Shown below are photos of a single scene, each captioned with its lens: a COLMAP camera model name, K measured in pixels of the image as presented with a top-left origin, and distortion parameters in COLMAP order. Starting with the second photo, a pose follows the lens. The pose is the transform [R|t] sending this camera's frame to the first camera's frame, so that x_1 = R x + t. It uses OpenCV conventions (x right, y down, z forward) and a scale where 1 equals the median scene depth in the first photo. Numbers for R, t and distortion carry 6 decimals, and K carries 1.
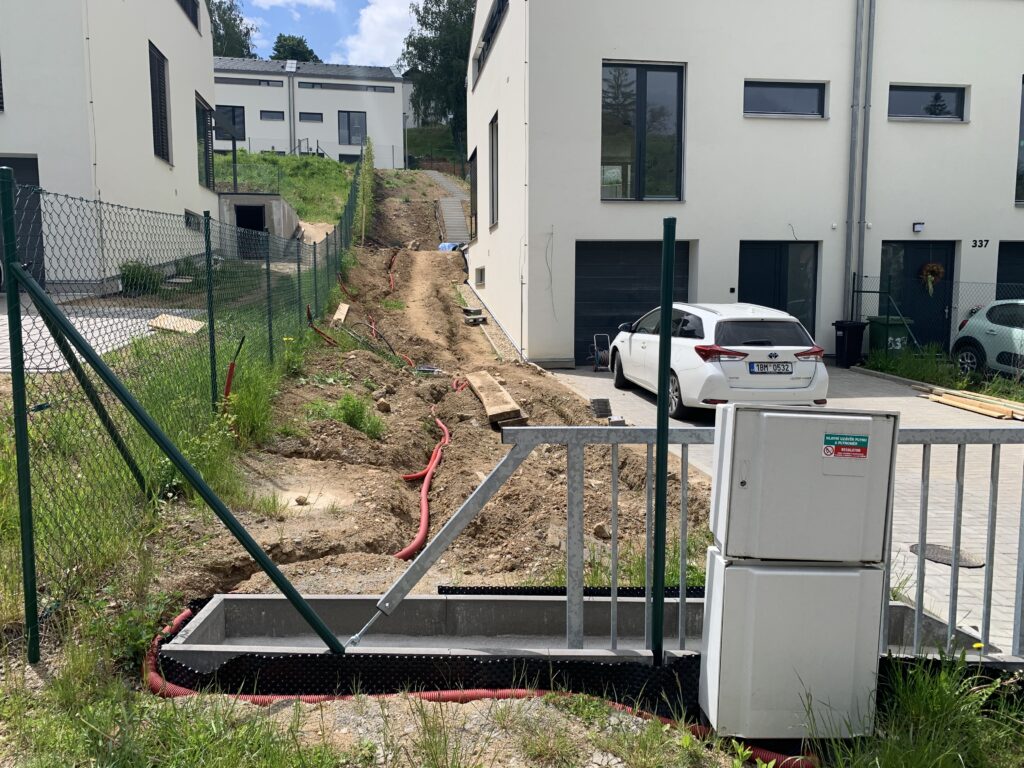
lens RADIAL K [[784.5, 0, 513.7], [0, 784.5, 382.2], [0, 0, 1]] dist [0.035829, -0.056034]
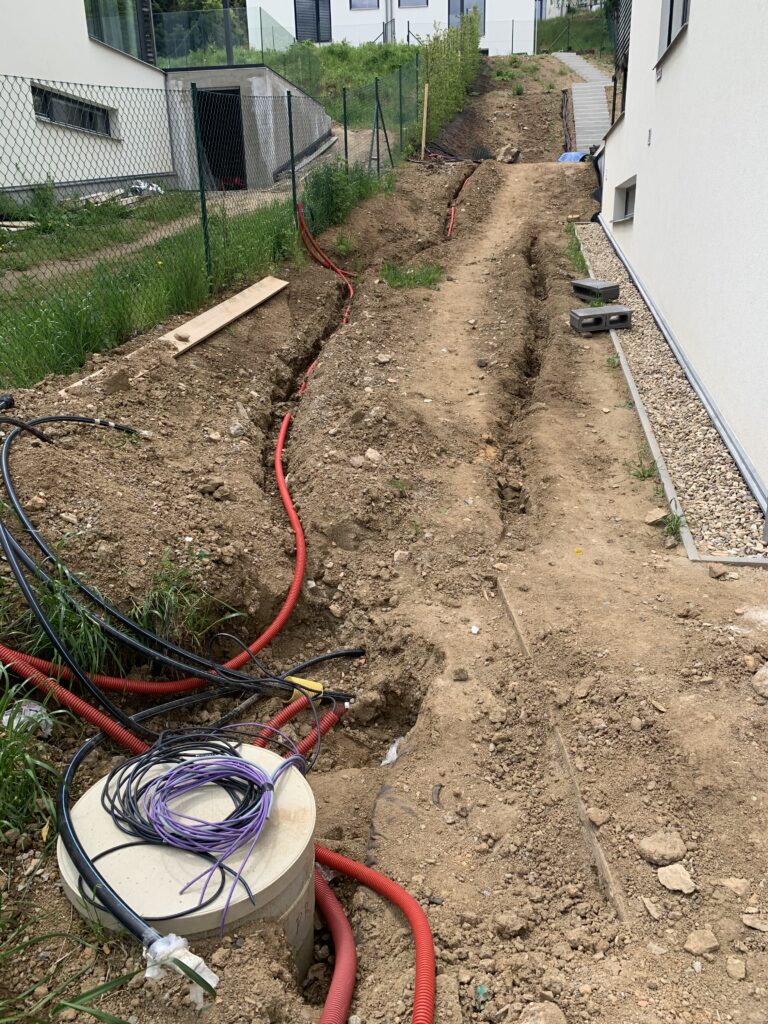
lens RADIAL K [[784.5, 0, 385.6], [0, 784.5, 510.5], [0, 0, 1]] dist [0.035829, -0.056034]
pose [[0.947572, 0.081878, -0.308873, -0.016025], [-0.013299, 0.975882, 0.217892, -0.051994], [0.319265, -0.202361, 0.925808, 0.442285]]
